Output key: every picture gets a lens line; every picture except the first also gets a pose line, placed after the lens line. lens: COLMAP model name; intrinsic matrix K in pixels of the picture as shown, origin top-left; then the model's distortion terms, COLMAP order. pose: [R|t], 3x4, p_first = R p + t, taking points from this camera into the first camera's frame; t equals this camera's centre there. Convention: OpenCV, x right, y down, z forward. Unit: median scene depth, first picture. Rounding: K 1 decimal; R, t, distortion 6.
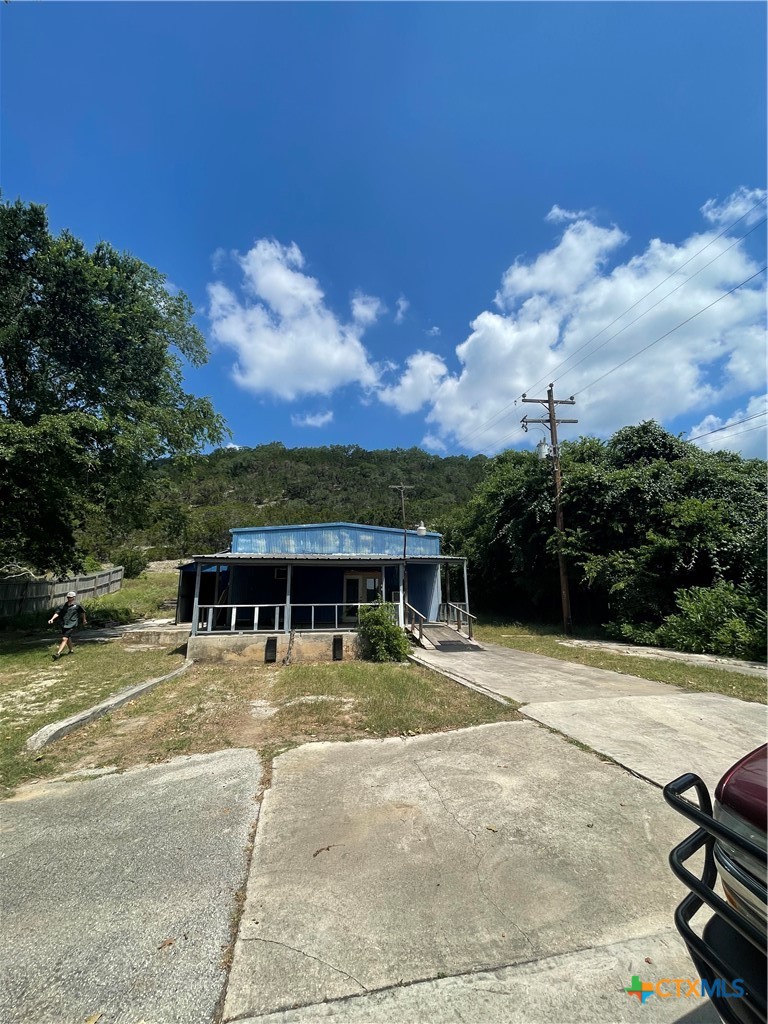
lens RADIAL K [[413.5, 0, 384.2], [0, 413.5, 509.2], [0, 0, 1]] dist [-0.007432, 0.000496]
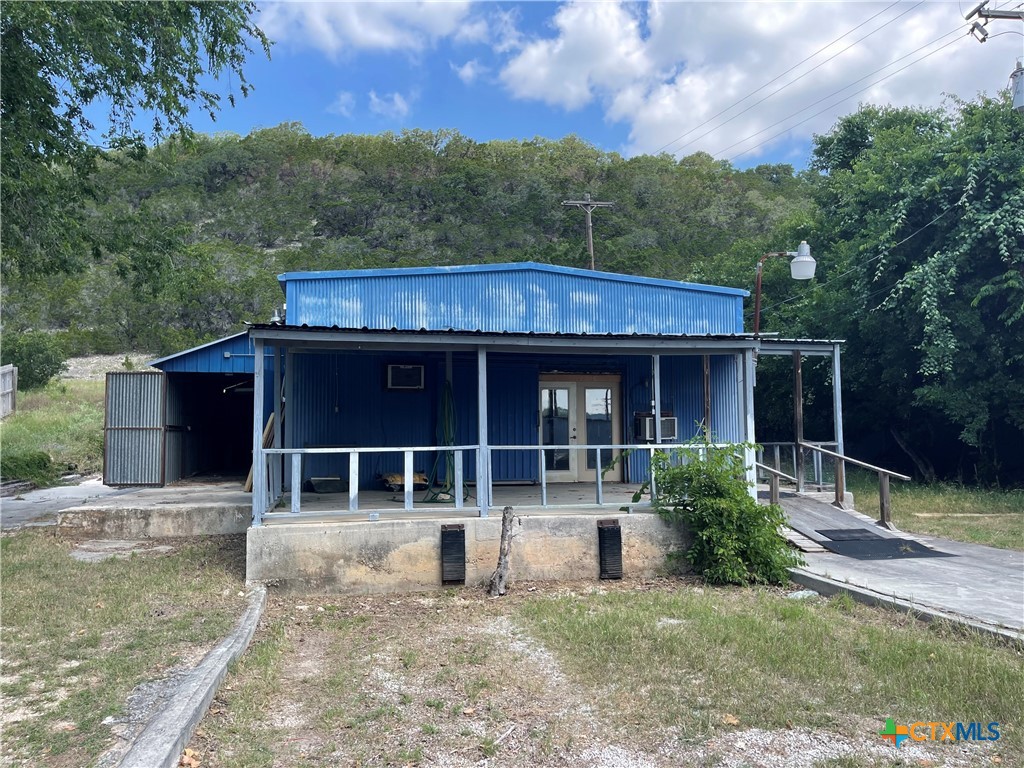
lens RADIAL K [[783.7, 0, 513.9], [0, 783.7, 382.5], [0, 0, 1]] dist [0.036720, -0.019755]
pose [[0.999794, 0.002649, 0.020132, -0.188728], [-0.005623, 0.988797, 0.149158, 0.047385], [-0.019511, -0.149240, 0.988608, 0.217294]]
